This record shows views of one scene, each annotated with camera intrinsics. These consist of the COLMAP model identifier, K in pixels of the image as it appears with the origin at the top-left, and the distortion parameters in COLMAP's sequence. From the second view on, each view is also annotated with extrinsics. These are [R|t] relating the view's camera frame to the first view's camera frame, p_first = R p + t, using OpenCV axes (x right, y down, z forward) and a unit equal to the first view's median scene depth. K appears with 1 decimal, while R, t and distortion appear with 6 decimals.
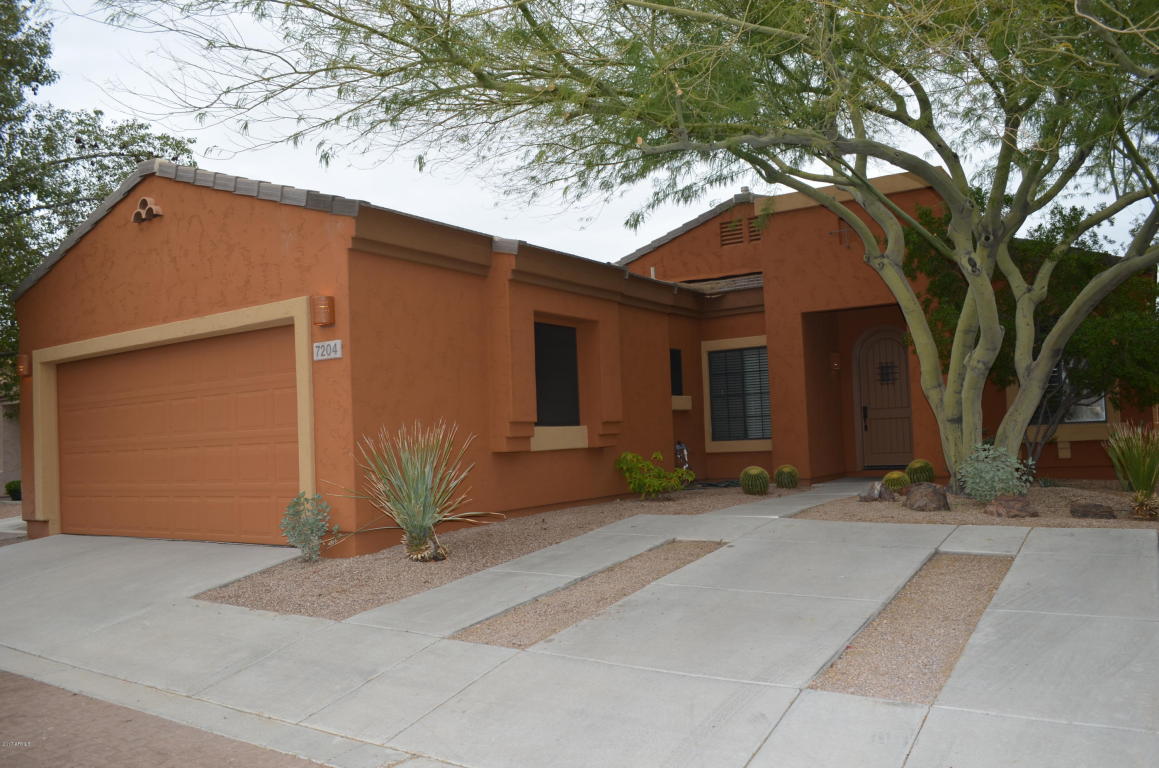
lens RADIAL K [[914.0, 0, 583.0], [0, 914.0, 400.1], [0, 0, 1]] dist [-0.079462, 0.008247]
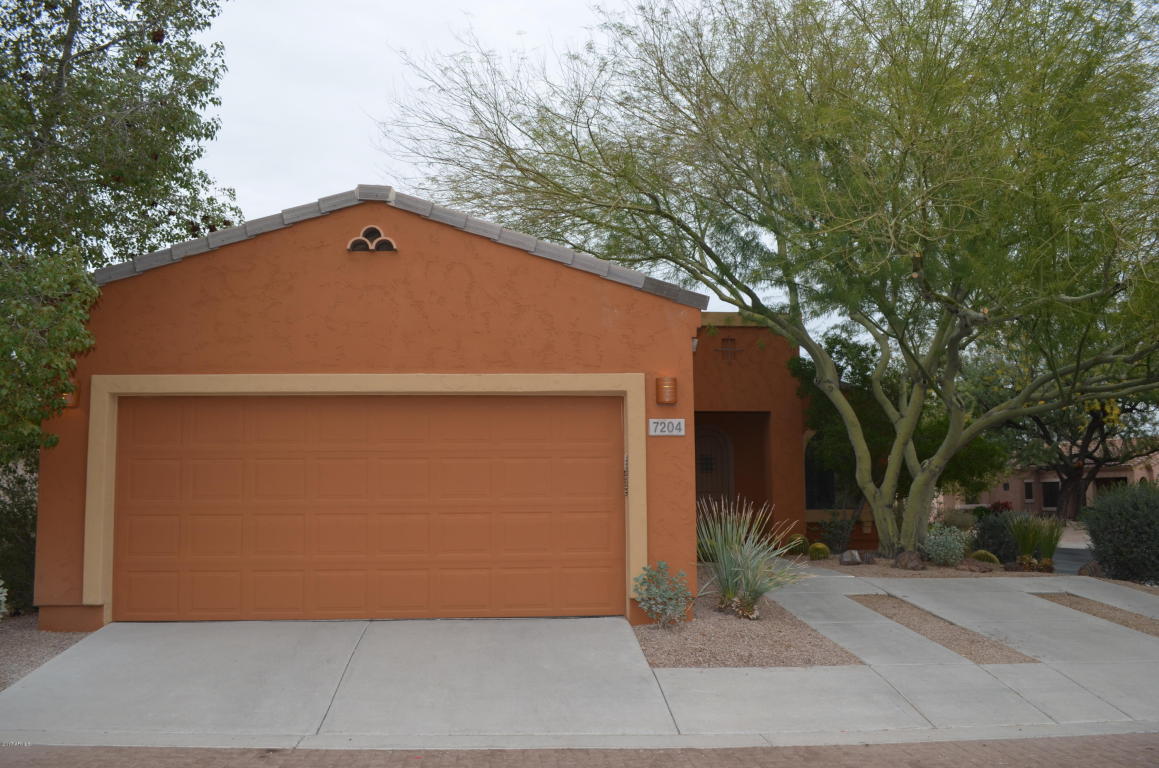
lens RADIAL K [[914.0, 0, 583.0], [0, 914.0, 400.1], [0, 0, 1]] dist [-0.079462, 0.008247]
pose [[0.785962, 0.099062, 0.610287, -0.924662], [-0.050958, 0.994102, -0.095736, 0.019457], [-0.616171, 0.044145, 0.786374, 0.194424]]
